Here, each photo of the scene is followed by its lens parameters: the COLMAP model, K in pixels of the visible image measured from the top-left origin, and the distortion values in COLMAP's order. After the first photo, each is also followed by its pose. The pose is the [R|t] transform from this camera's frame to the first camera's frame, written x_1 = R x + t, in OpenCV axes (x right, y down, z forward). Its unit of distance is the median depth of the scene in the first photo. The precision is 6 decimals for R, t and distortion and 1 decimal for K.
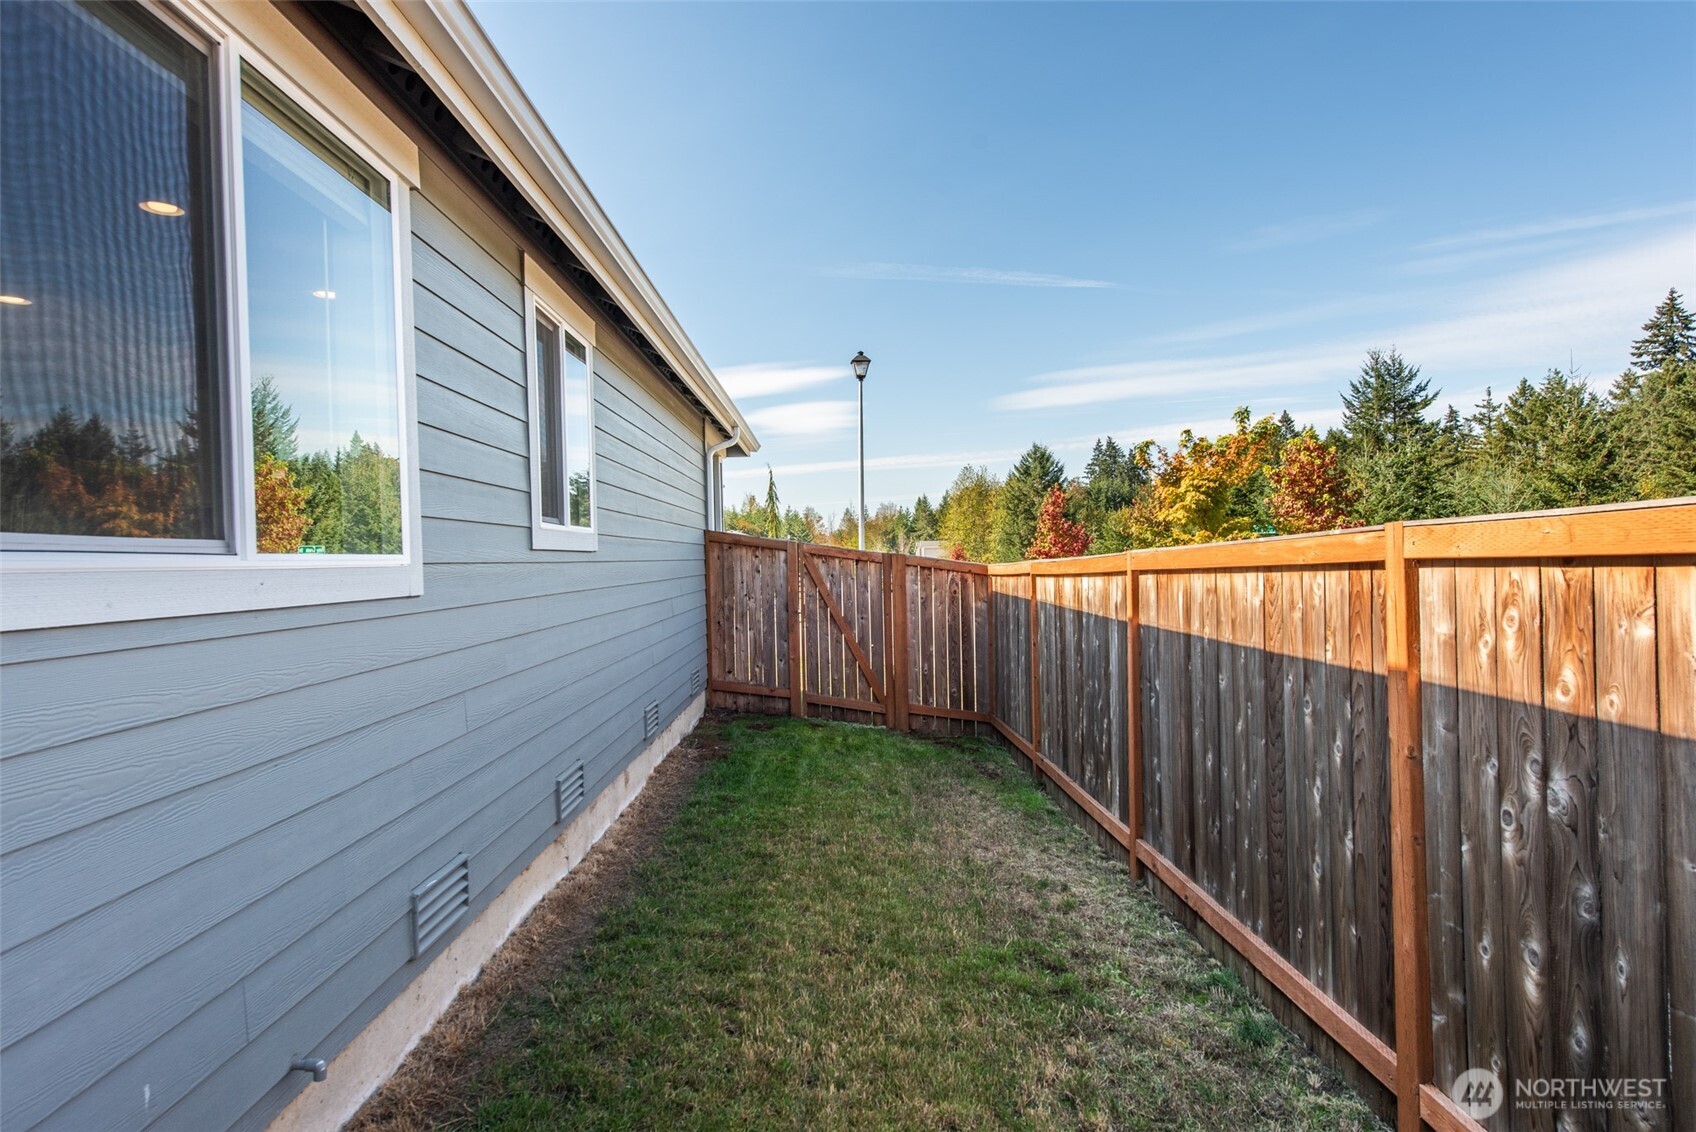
lens RADIAL K [[930.8, 0, 848.0], [0, 930.8, 566.0], [0, 0, 1]] dist [0.000227, 0.000007]
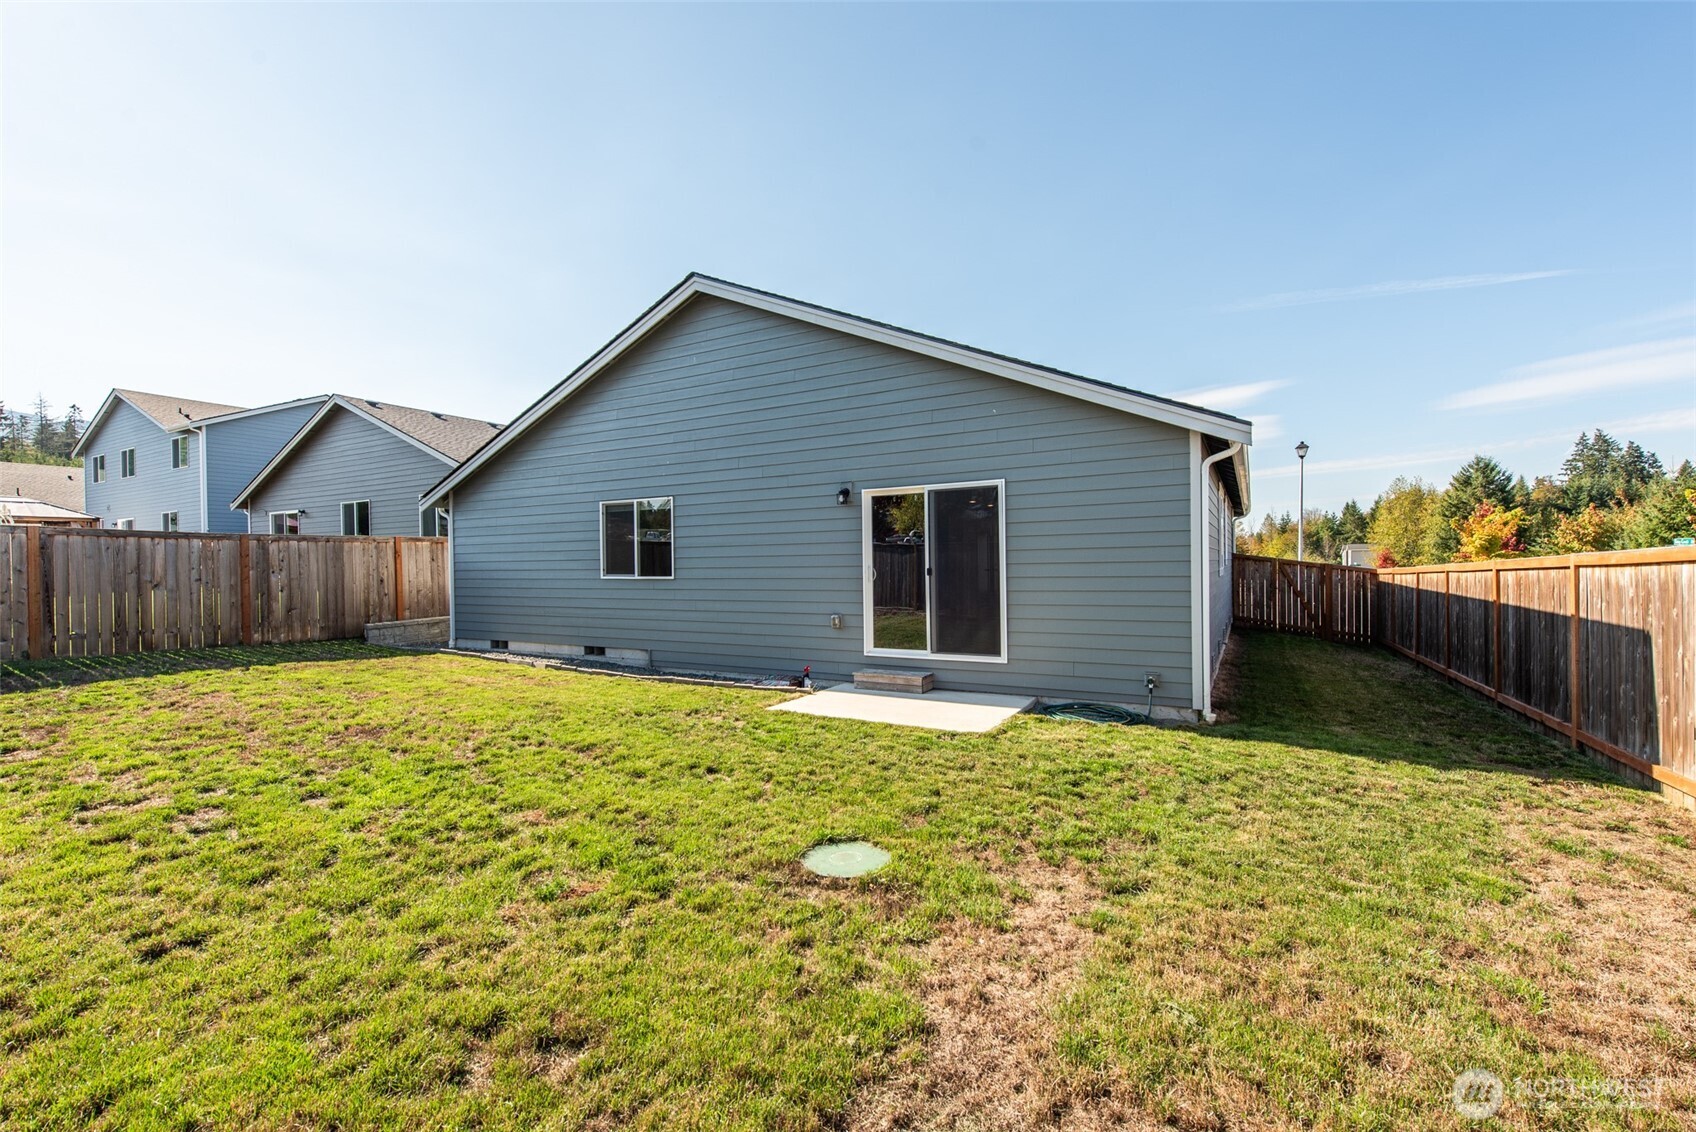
lens RADIAL K [[729.4, 0, 848.0], [0, 729.4, 566.0], [0, 0, 1]] dist [0.013419, -0.000446]
pose [[0.867562, 0.013241, -0.497152, -0.006991], [-0.010909, 0.999912, 0.007594, -0.000742], [0.497209, -0.001165, 0.867630, -0.108809]]
